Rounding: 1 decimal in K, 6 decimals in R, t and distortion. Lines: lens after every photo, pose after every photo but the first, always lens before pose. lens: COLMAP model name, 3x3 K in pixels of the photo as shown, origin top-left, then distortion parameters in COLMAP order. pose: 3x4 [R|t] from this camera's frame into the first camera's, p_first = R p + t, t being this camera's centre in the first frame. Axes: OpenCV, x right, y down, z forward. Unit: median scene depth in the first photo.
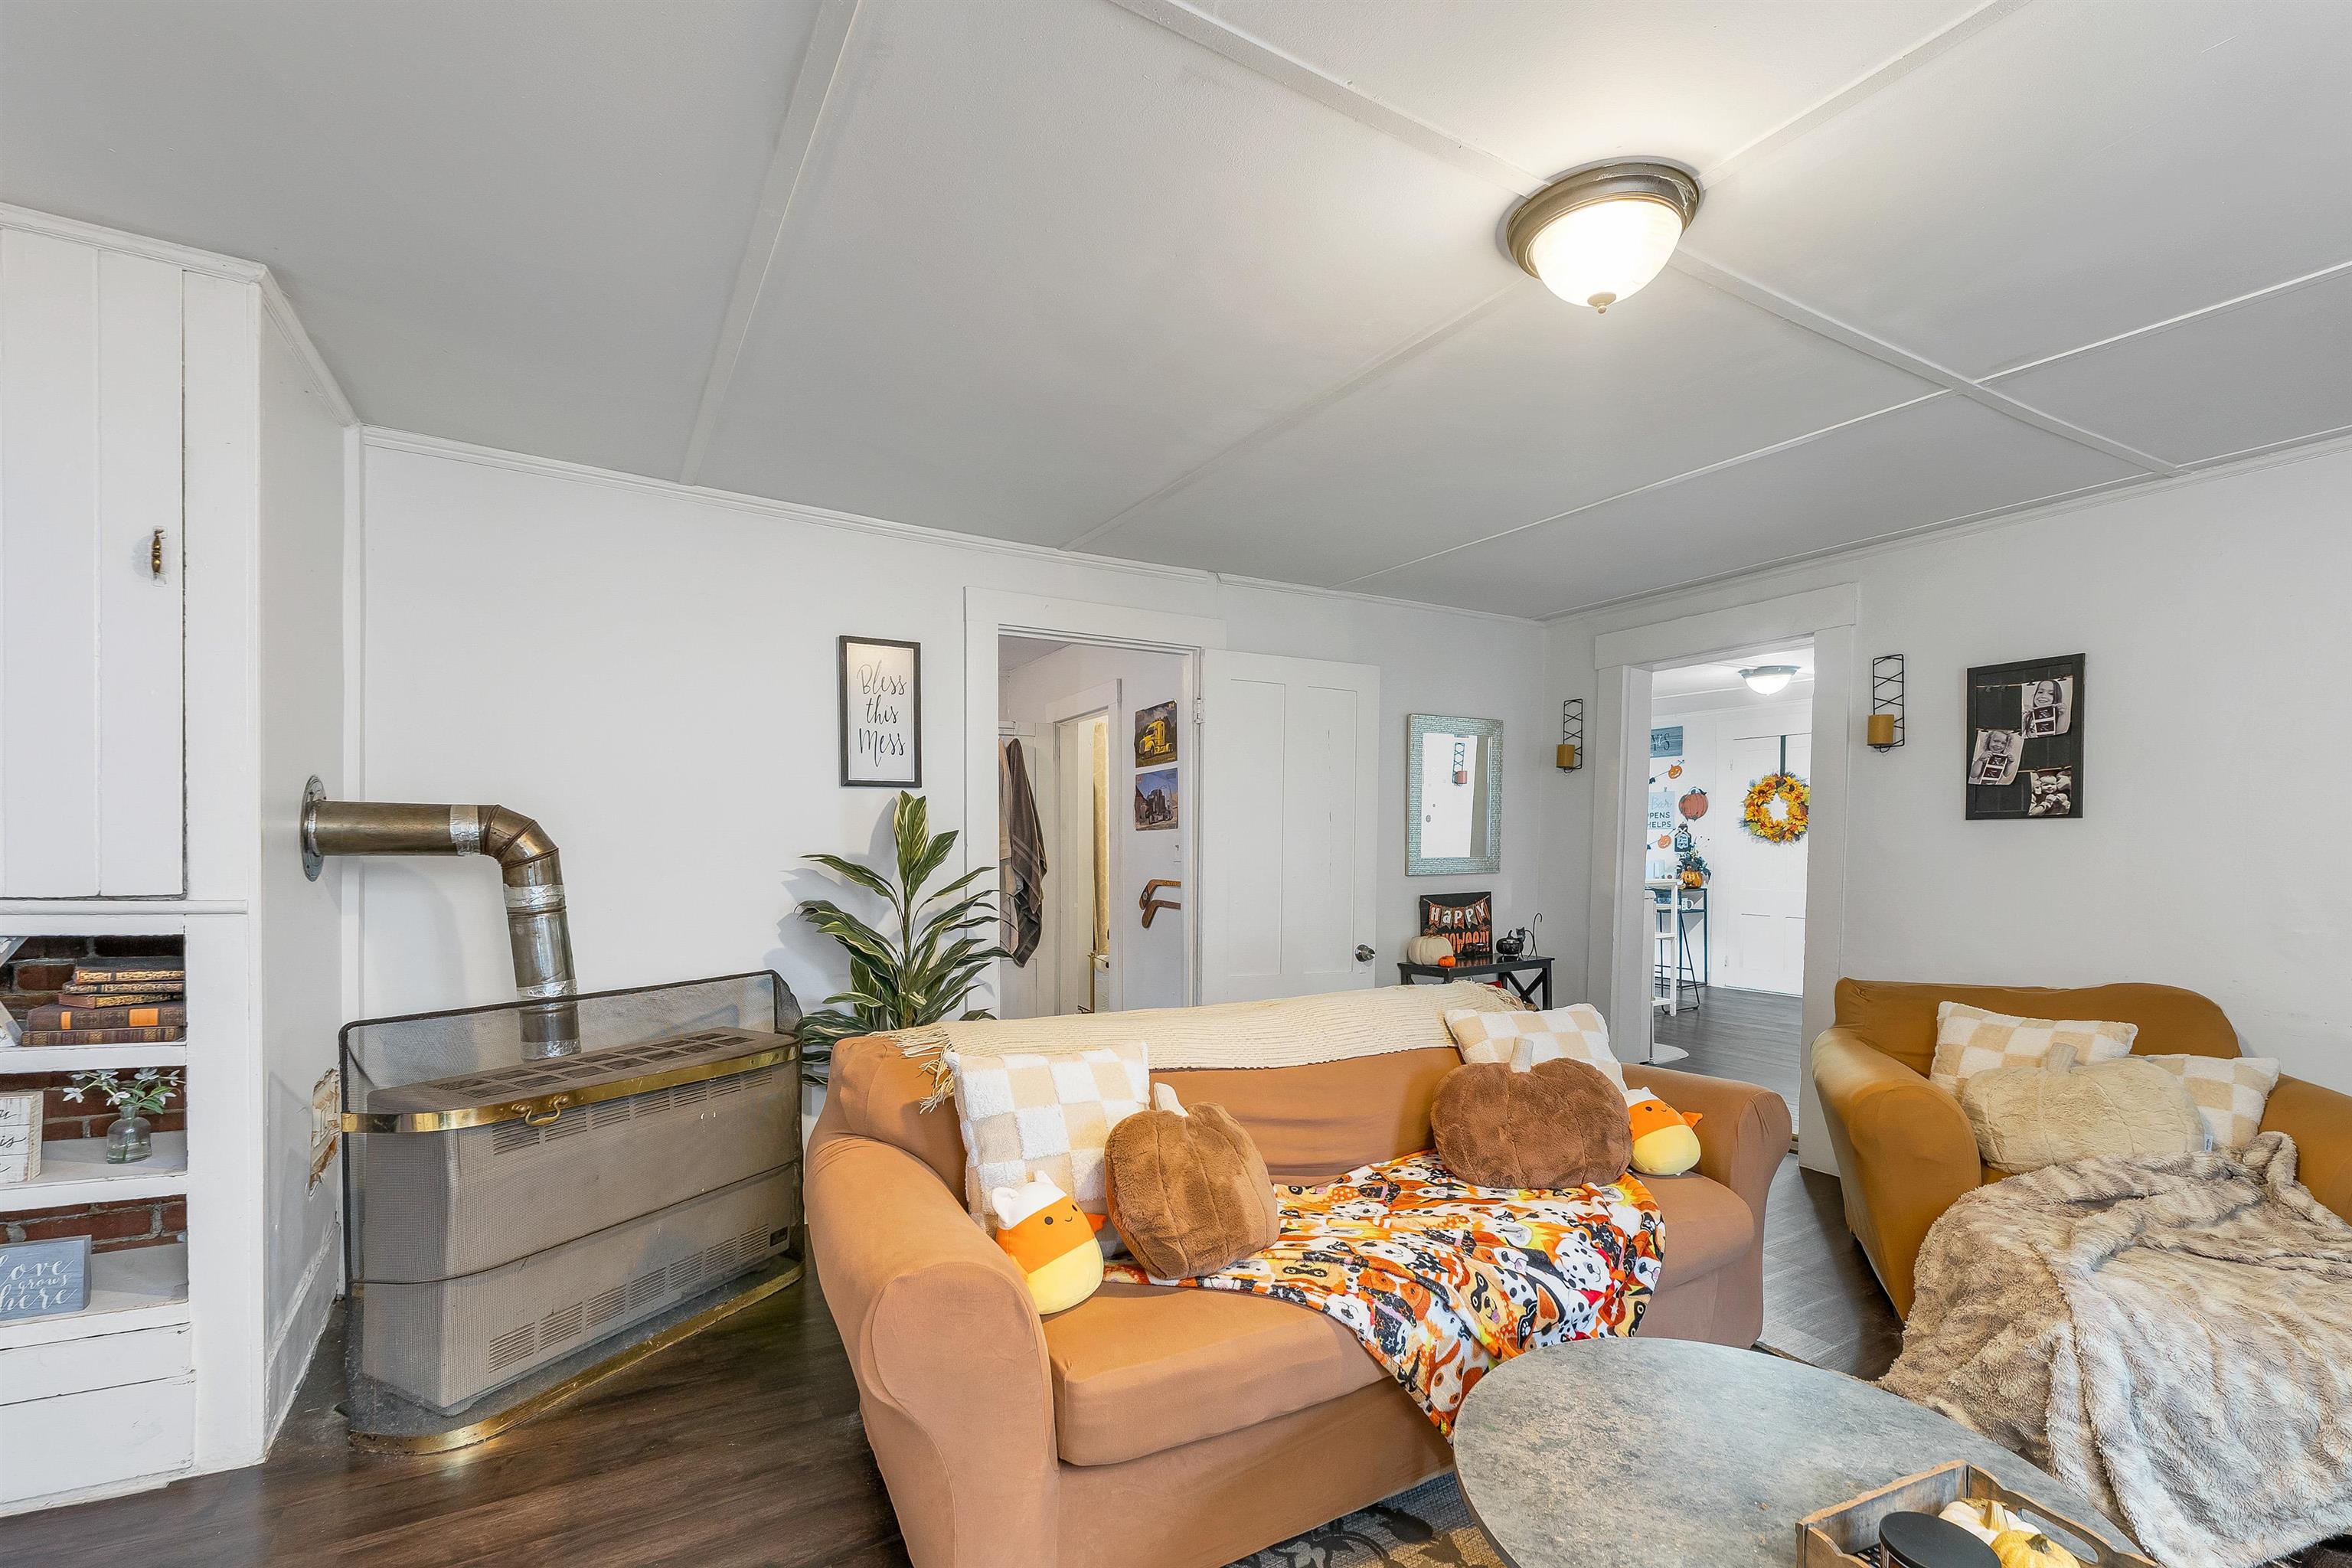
lens RADIAL K [[1025.3, 0, 1179.7], [0, 1025.3, 879.4], [0, 0, 1]] dist [0.015121, -0.000109]
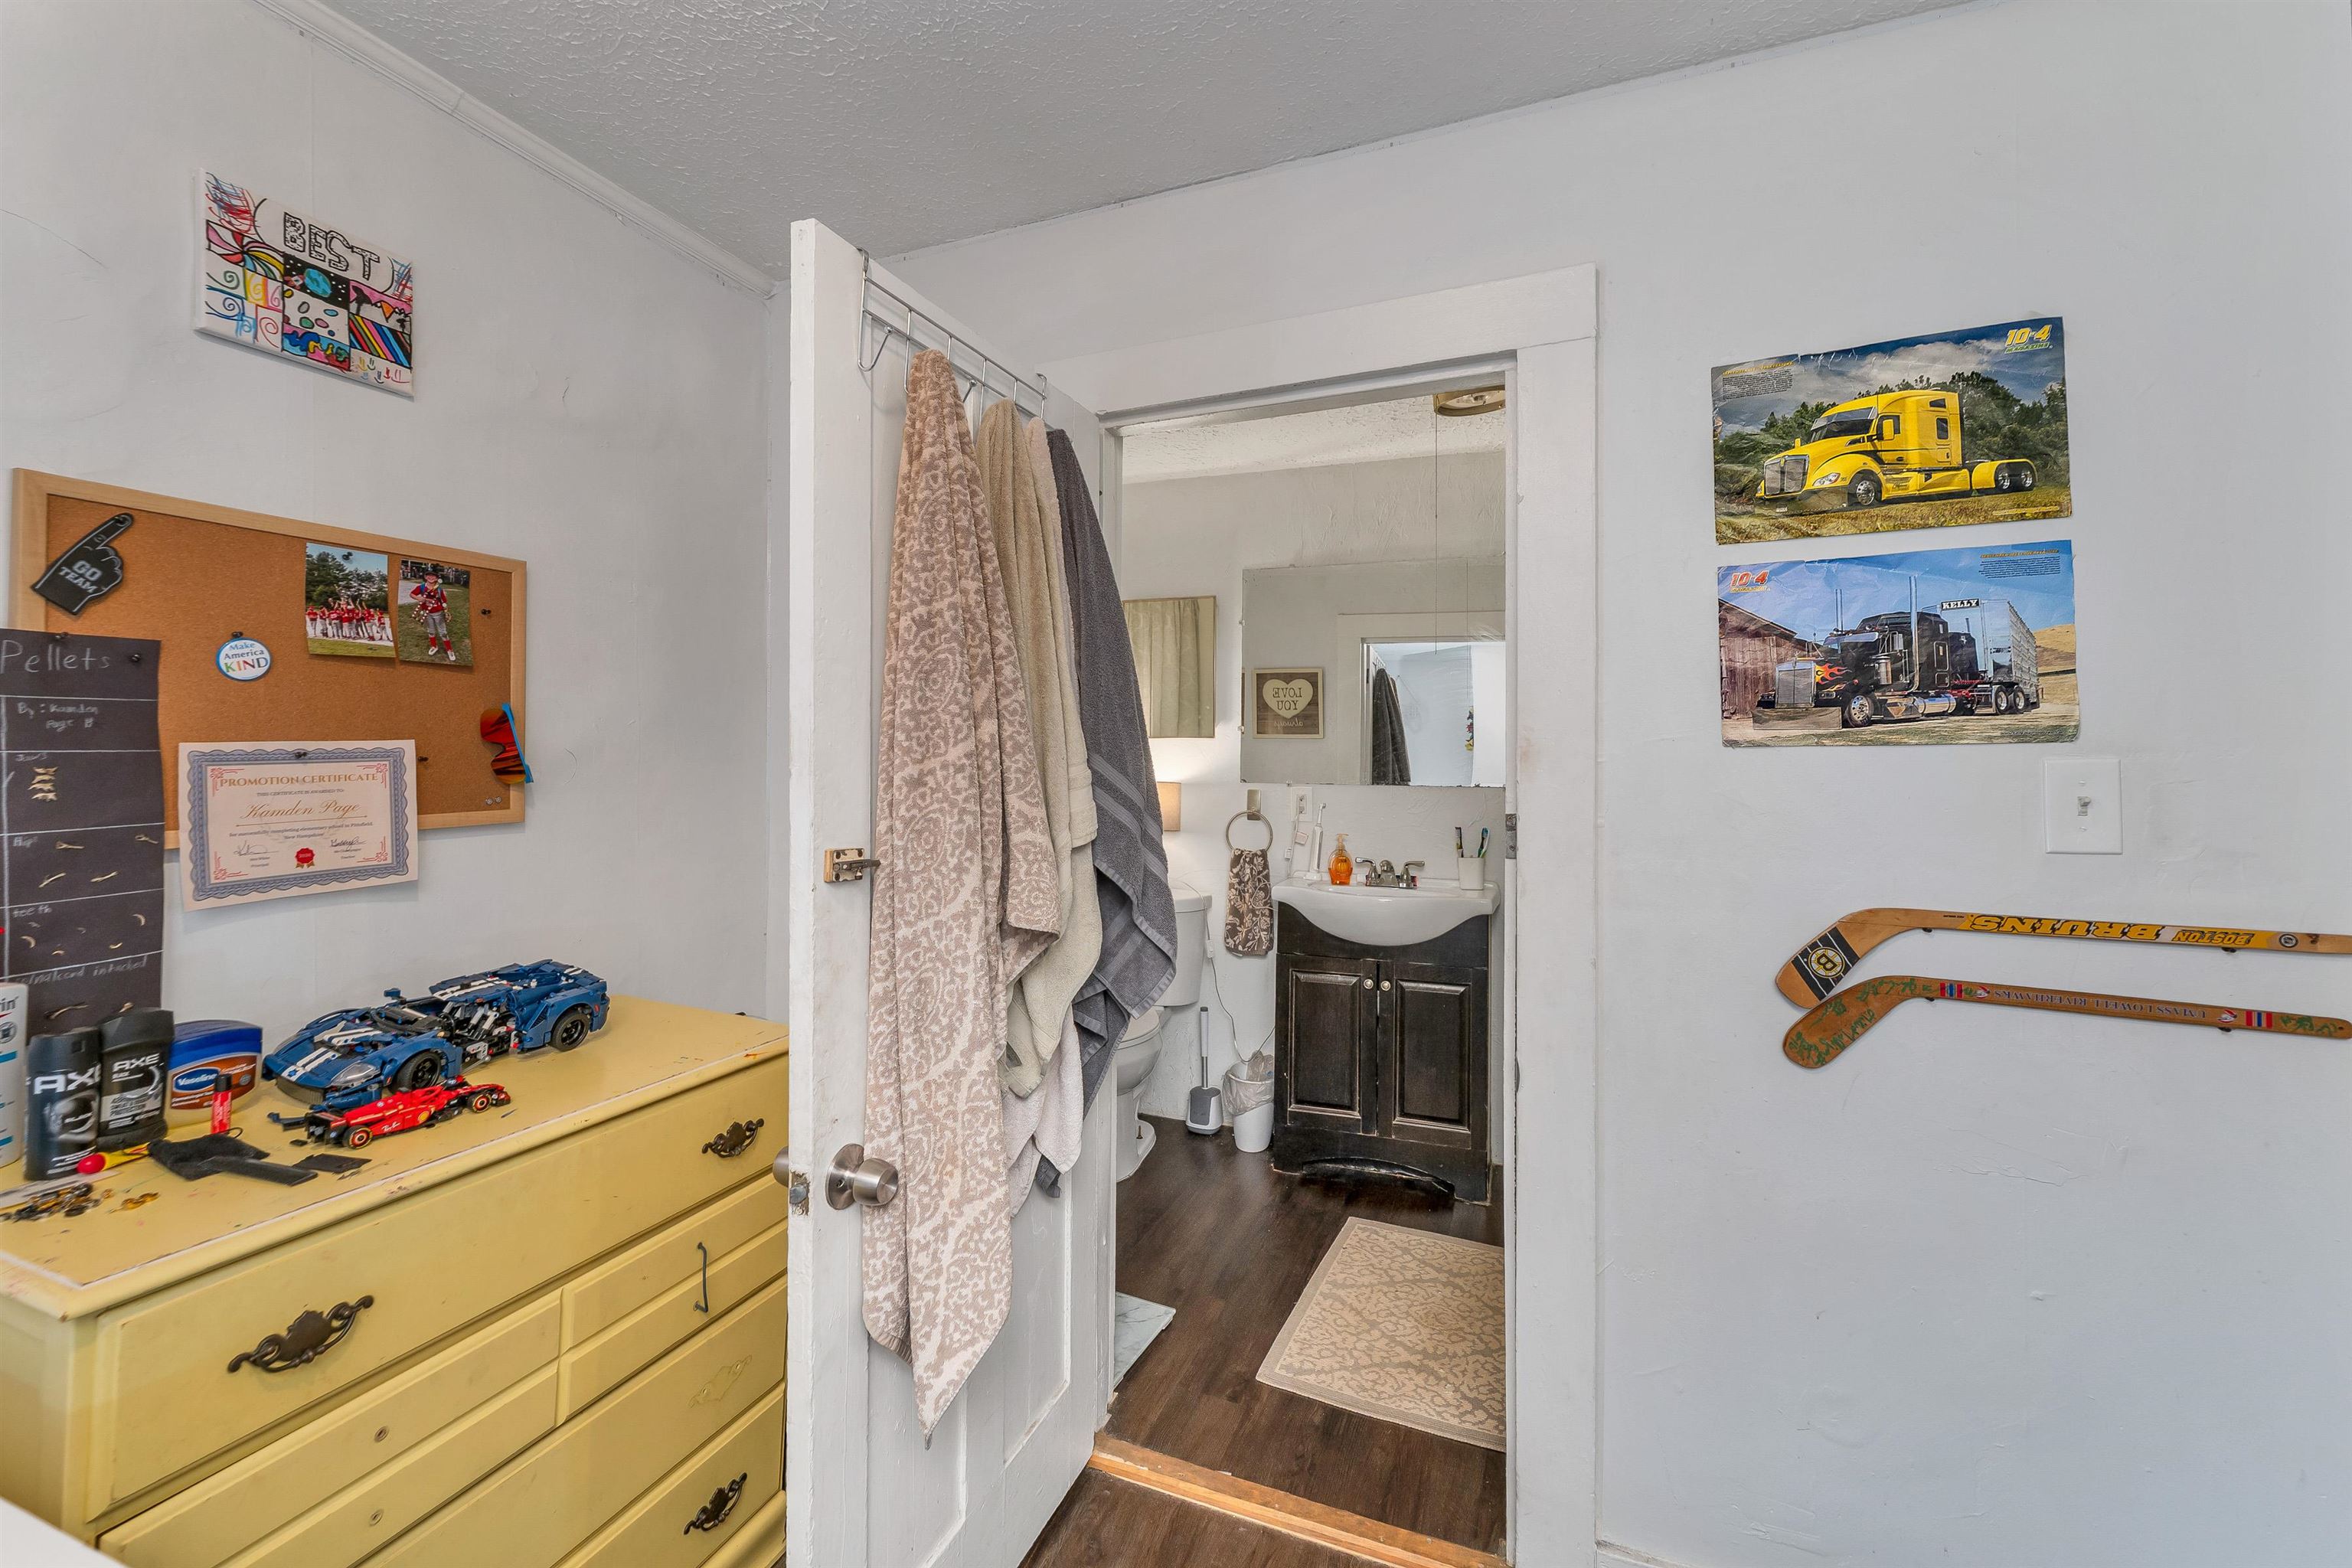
lens RADIAL K [[958.7, 0, 1176.6], [0, 958.7, 756.1], [0, 0, 1]] dist [-0.001620, -0.000202]
pose [[0.779440, -0.001408, 0.626475, -0.465504], [0.024000, 0.999331, -0.027613, -0.054251], [-0.626017, 0.036558, 0.778952, 1.165802]]
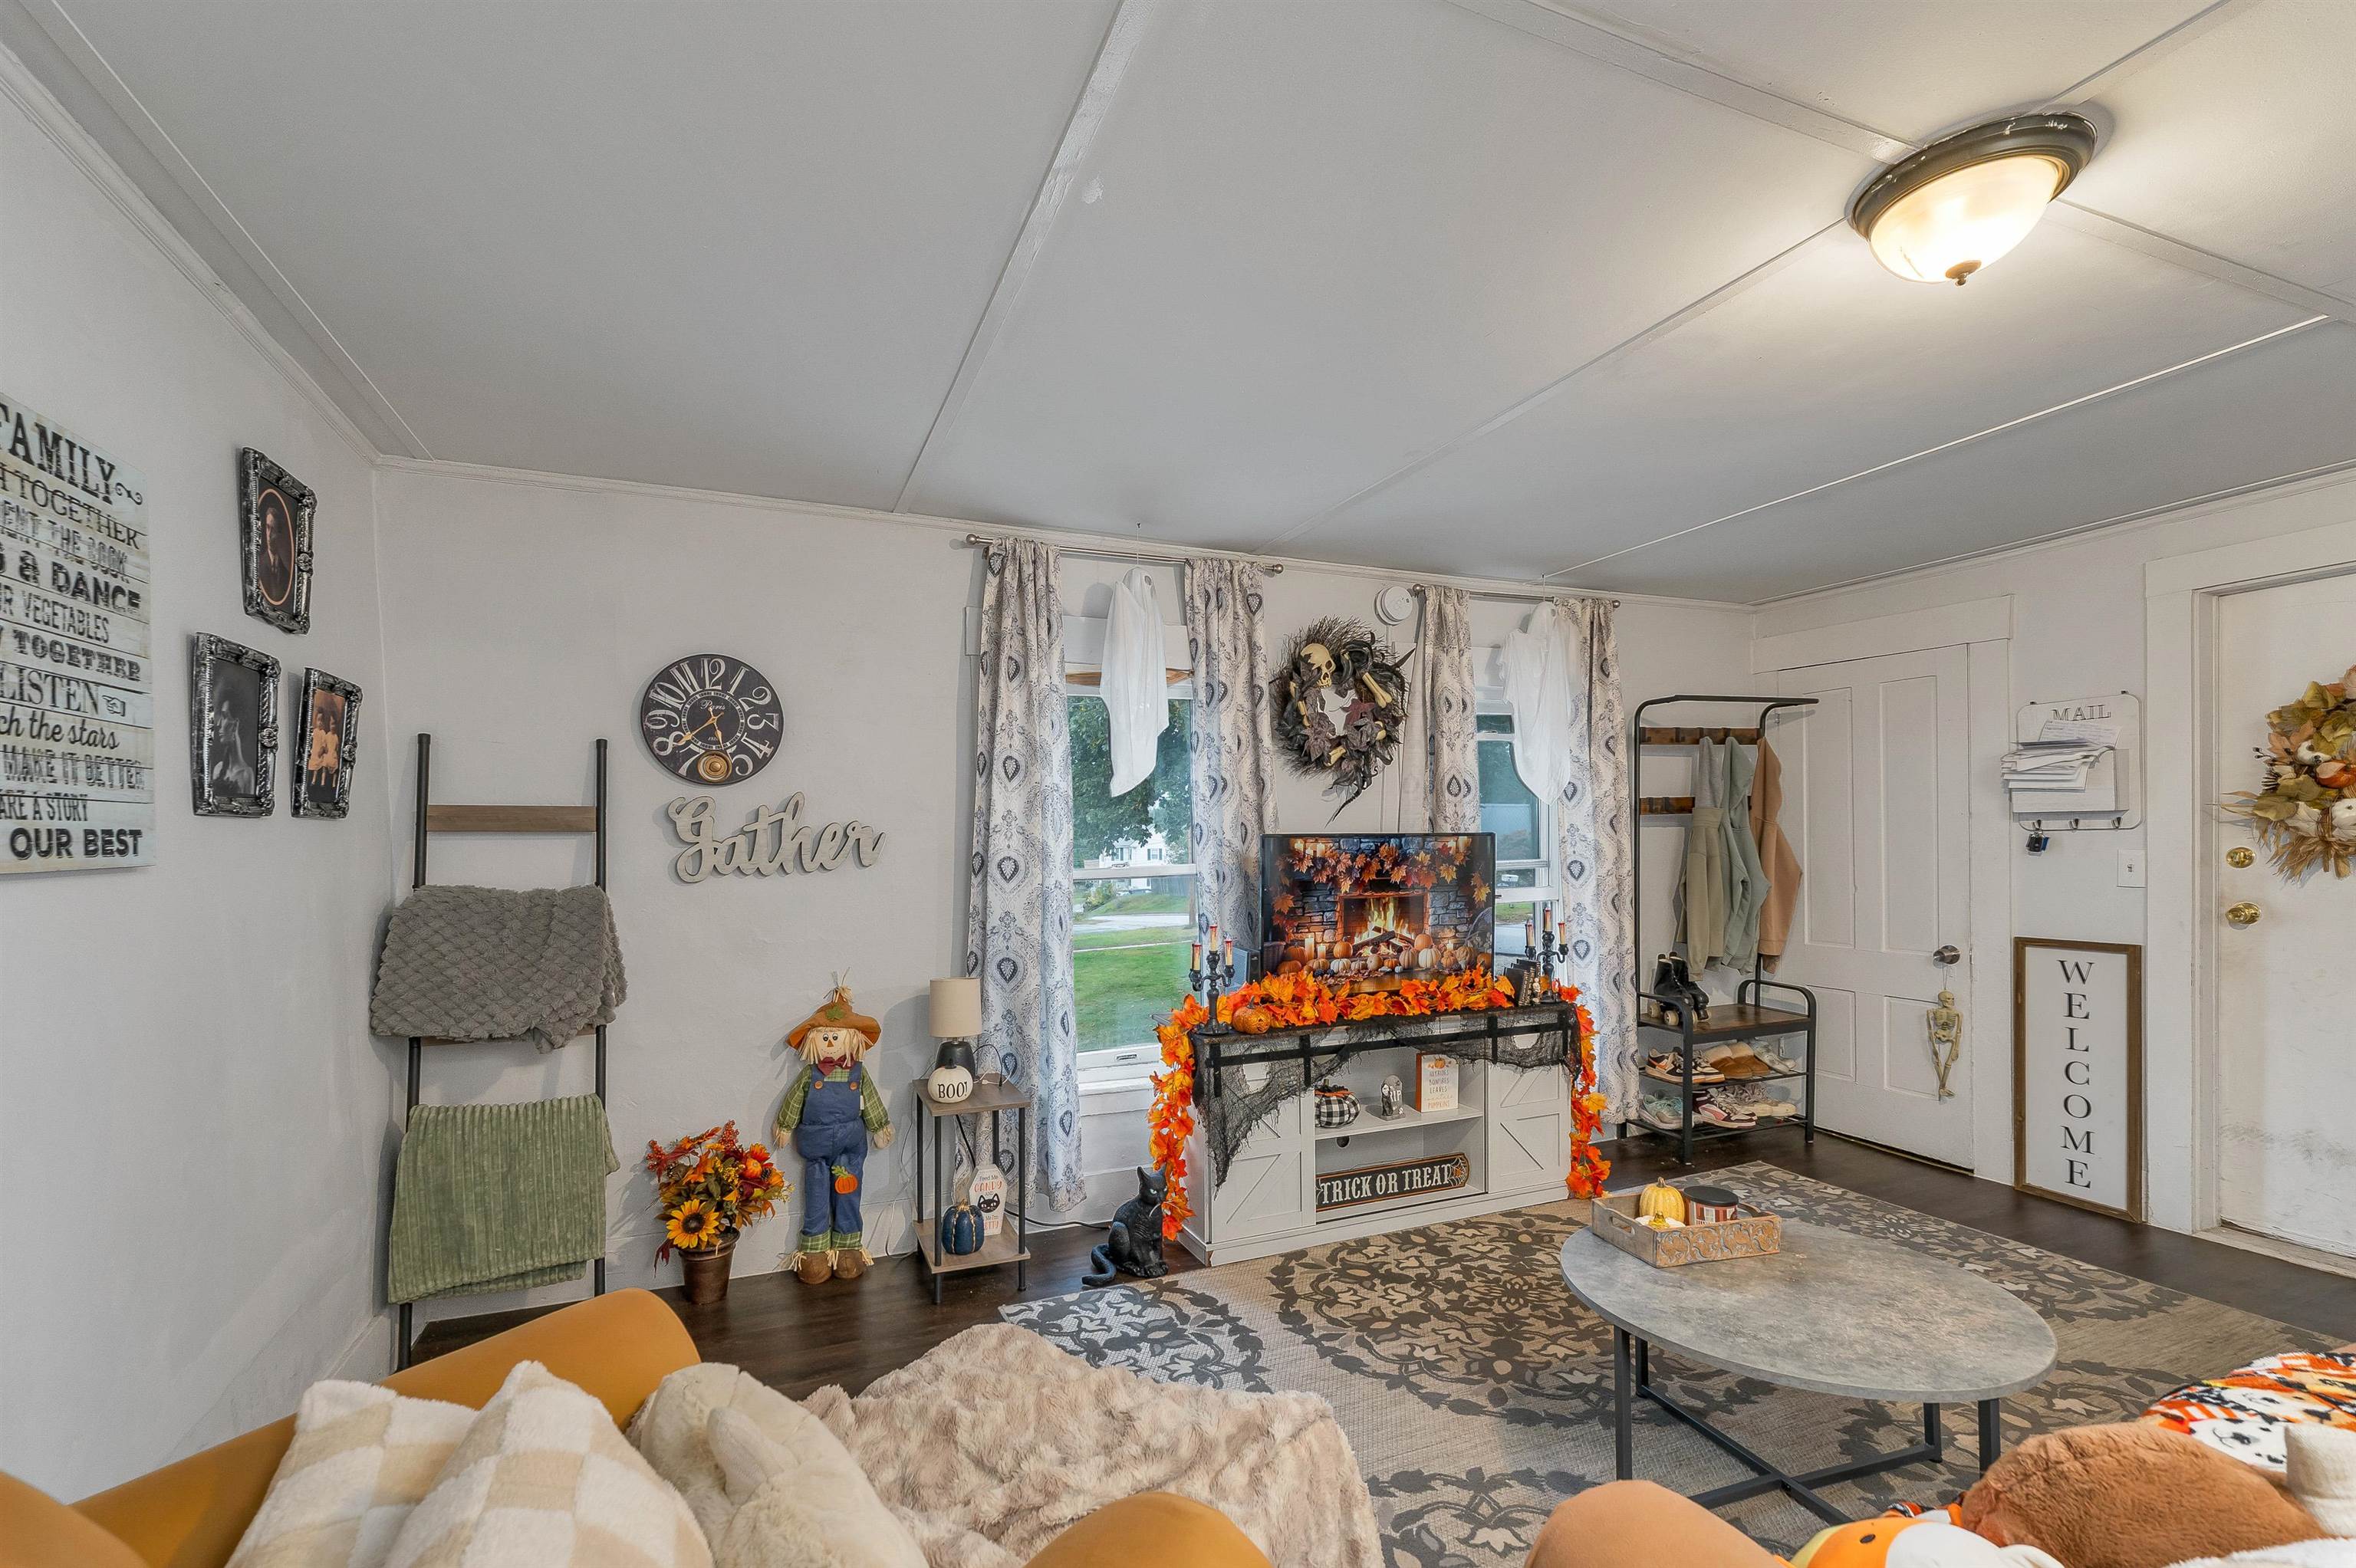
lens RADIAL K [[1013.9, 0, 1167.0], [0, 1013.9, 858.1], [0, 0, 1]] dist [-0.000097, 0.000311]
pose [[-0.988602, 0.008703, 0.150304, 0.455538], [0.018049, 0.997979, 0.060924, -0.044936], [-0.149470, 0.062943, -0.986761, 0.943425]]
